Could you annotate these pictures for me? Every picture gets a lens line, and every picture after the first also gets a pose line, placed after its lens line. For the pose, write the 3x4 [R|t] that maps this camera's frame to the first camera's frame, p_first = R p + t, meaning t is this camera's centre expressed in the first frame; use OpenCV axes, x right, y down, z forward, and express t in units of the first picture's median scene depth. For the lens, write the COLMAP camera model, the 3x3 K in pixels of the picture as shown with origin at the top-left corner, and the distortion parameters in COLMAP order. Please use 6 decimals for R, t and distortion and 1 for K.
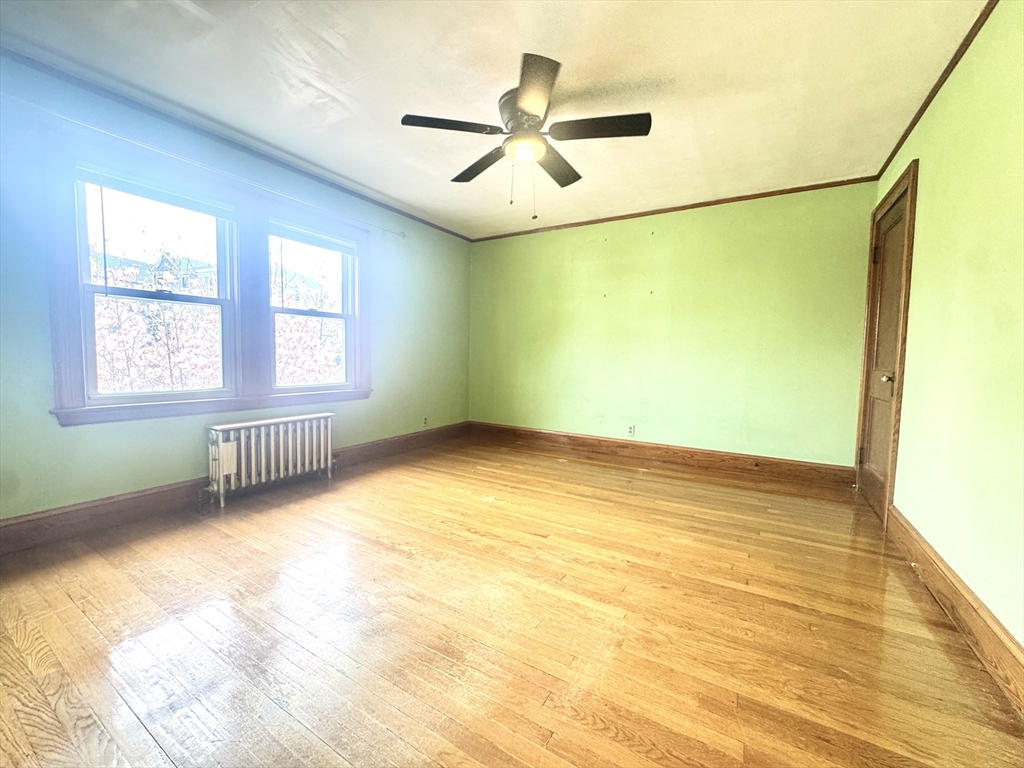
lens RADIAL K [[409.2, 0, 509.0], [0, 409.2, 385.1], [0, 0, 1]] dist [-0.004635, 0.000755]
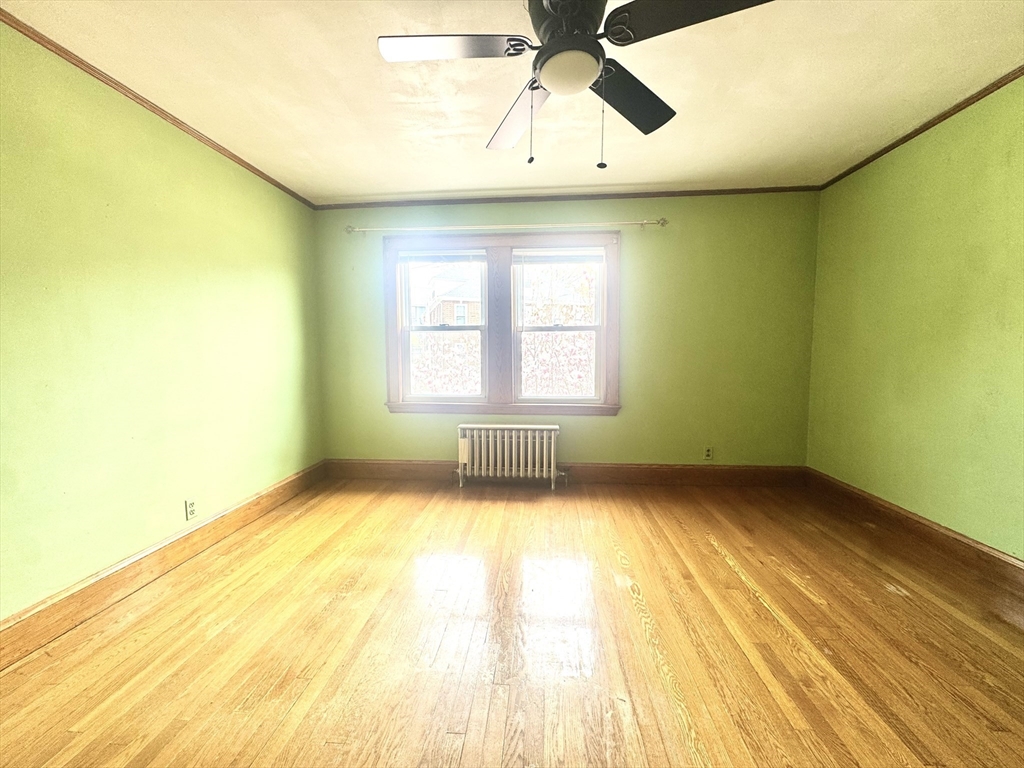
lens RADIAL K [[409.2, 0, 518.4], [0, 409.2, 382.1], [0, 0, 1]] dist [-0.004635, 0.000755]
pose [[0.450154, 0.045046, -0.891814, 0.440962], [-0.051467, 0.998375, 0.024450, -0.063435], [0.891467, 0.034893, 0.451741, 0.474218]]
